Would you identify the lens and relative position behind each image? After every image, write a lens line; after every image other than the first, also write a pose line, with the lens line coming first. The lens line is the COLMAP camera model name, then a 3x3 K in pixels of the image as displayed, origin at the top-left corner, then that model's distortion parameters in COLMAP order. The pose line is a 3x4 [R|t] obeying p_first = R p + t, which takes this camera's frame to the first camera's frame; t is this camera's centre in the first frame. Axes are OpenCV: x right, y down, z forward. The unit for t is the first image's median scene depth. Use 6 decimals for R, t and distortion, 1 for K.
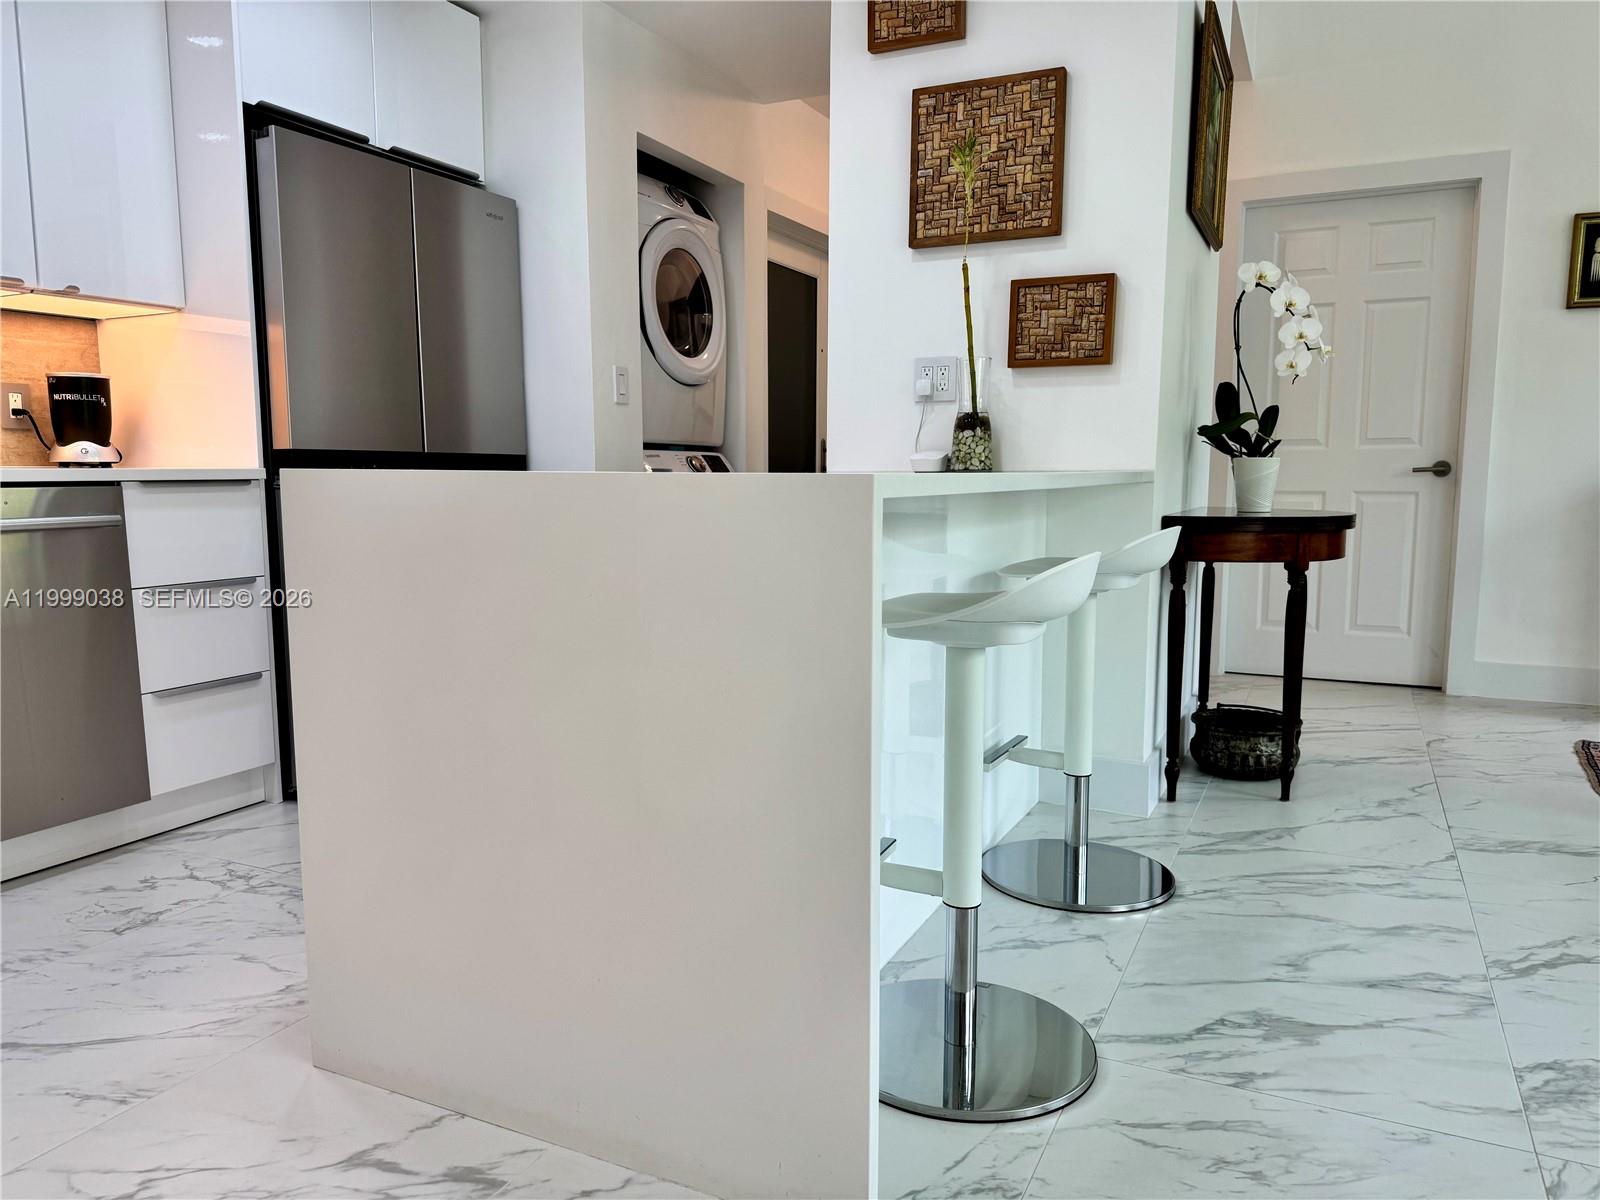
lens RADIAL K [[1119.5, 0, 794.3], [0, 1119.5, 615.8], [0, 0, 1]] dist [0.058232, -0.075755]
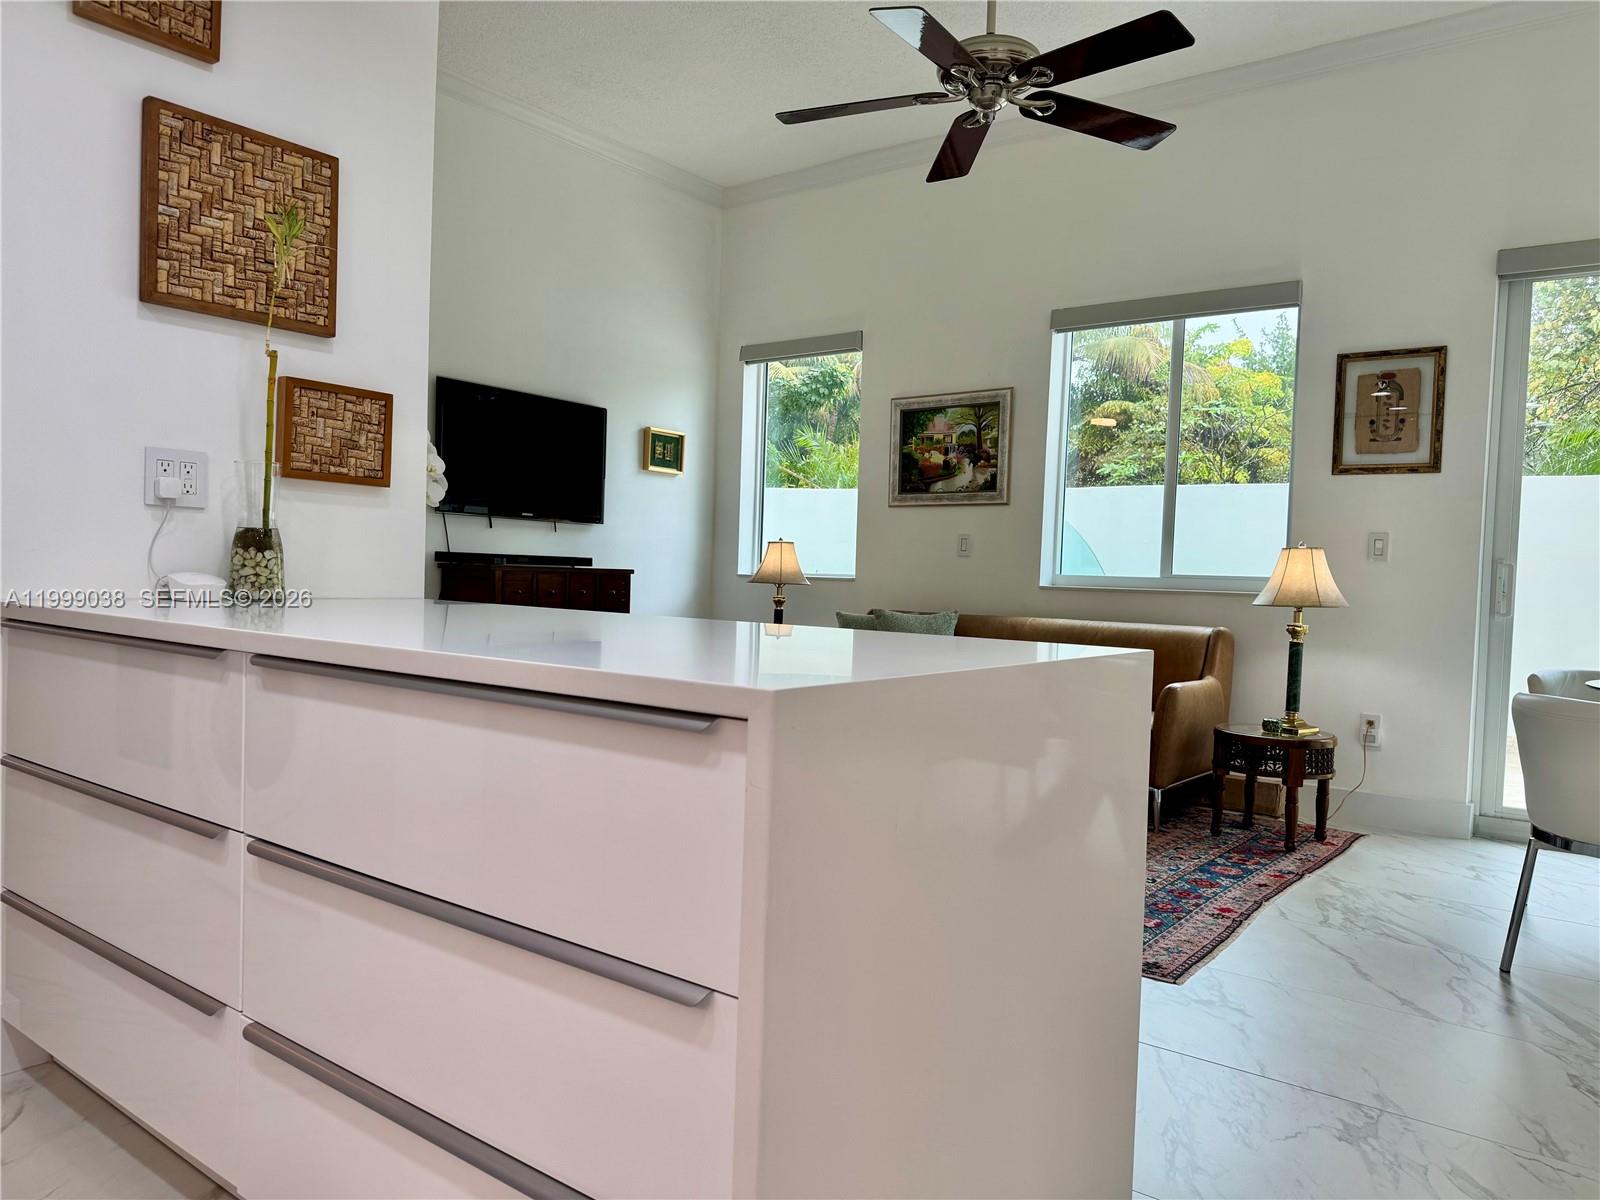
lens RADIAL K [[1119.5, 0, 804.2], [0, 1119.5, 613.1], [0, 0, 1]] dist [0.058232, -0.075755]
pose [[0.192199, -0.033632, 0.980779, -0.567655], [0.093931, 0.995454, 0.015728, -0.097706], [-0.976850, 0.089103, 0.194485, 0.469845]]
